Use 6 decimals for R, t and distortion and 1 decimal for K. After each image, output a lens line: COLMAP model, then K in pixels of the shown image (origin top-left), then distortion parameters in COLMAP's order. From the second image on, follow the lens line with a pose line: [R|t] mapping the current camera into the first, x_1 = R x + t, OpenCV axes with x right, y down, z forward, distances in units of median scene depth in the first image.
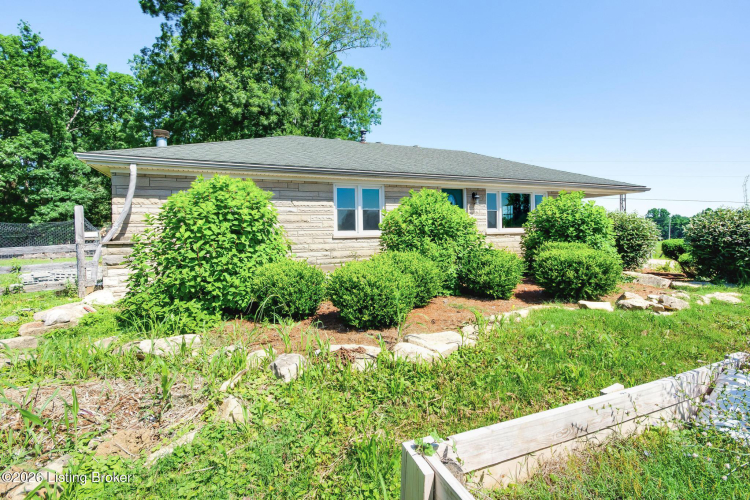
lens RADIAL K [[349.1, 0, 361.5], [0, 349.1, 232.5], [0, 0, 1]] dist [0.002281, -0.000992]
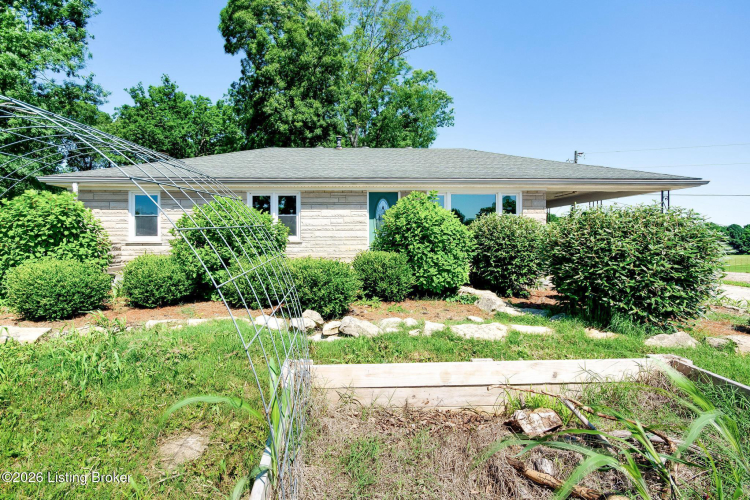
lens RADIAL K [[349.1, 0, 346.0], [0, 349.1, 237.8], [0, 0, 1]] dist [0.002281, -0.000992]
pose [[0.931102, 0.011688, -0.364571, 0.226076], [-0.013944, 0.999896, -0.003555, -0.000051], [0.364491, 0.008393, 0.931169, 0.046745]]
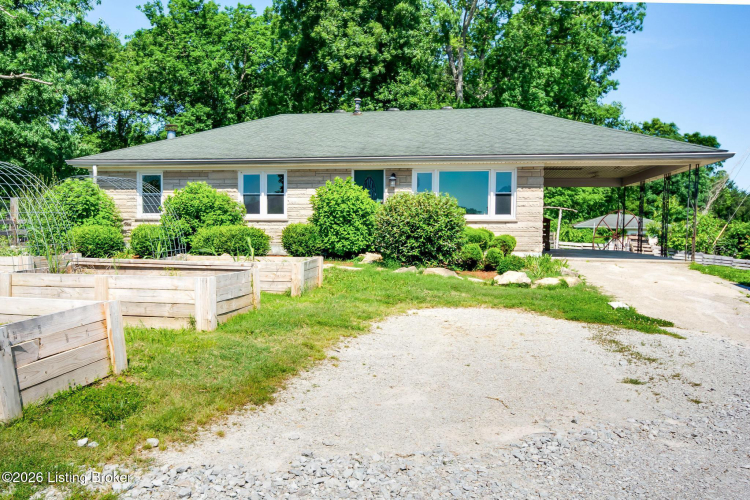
lens RADIAL K [[645.2, 0, 334.0], [0, 645.2, 262.1], [0, 0, 1]] dist [0.034188, 0.010625]
pose [[0.796113, 0.056739, -0.602482, 0.538013], [-0.028242, 0.997994, 0.056668, 0.008382], [0.604488, -0.028099, 0.796118, -0.170765]]
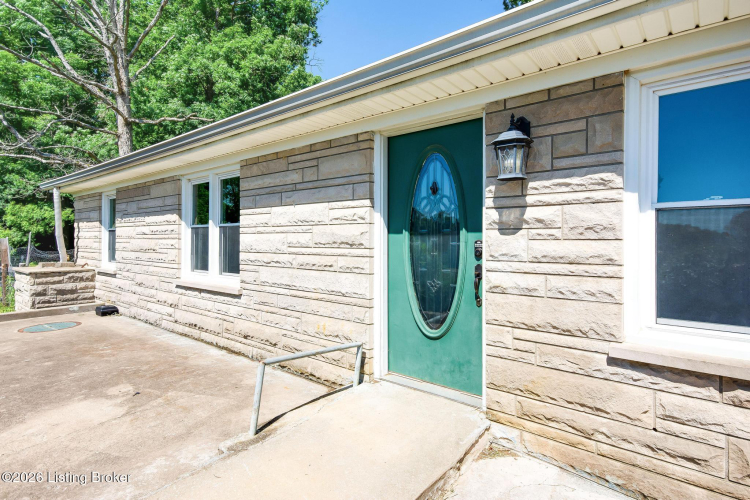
lens RADIAL K [[395.8, 0, 368.7], [0, 395.8, 241.9], [0, 0, 1]] dist [0.013375, 0.000201]
pose [[0.447698, 0.024277, -0.893855, 0.216265], [-0.014458, 0.999697, 0.019910, -0.023599], [0.894068, 0.004010, 0.447913, 0.378399]]
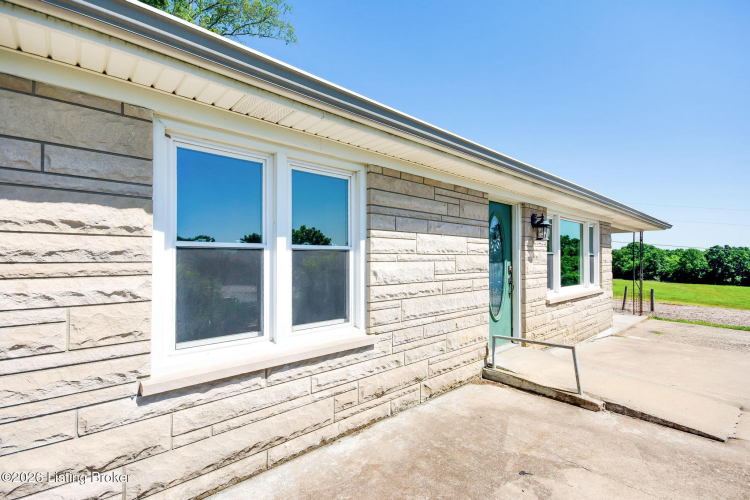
lens RADIAL K [[349.1, 0, 380.3], [0, 349.1, 253.3], [0, 0, 1]] dist [0.002281, -0.000992]
pose [[0.938764, 0.025968, 0.343580, -0.009753], [-0.020590, 0.999602, -0.019294, -0.023582], [-0.343944, 0.011038, 0.938925, 0.294057]]
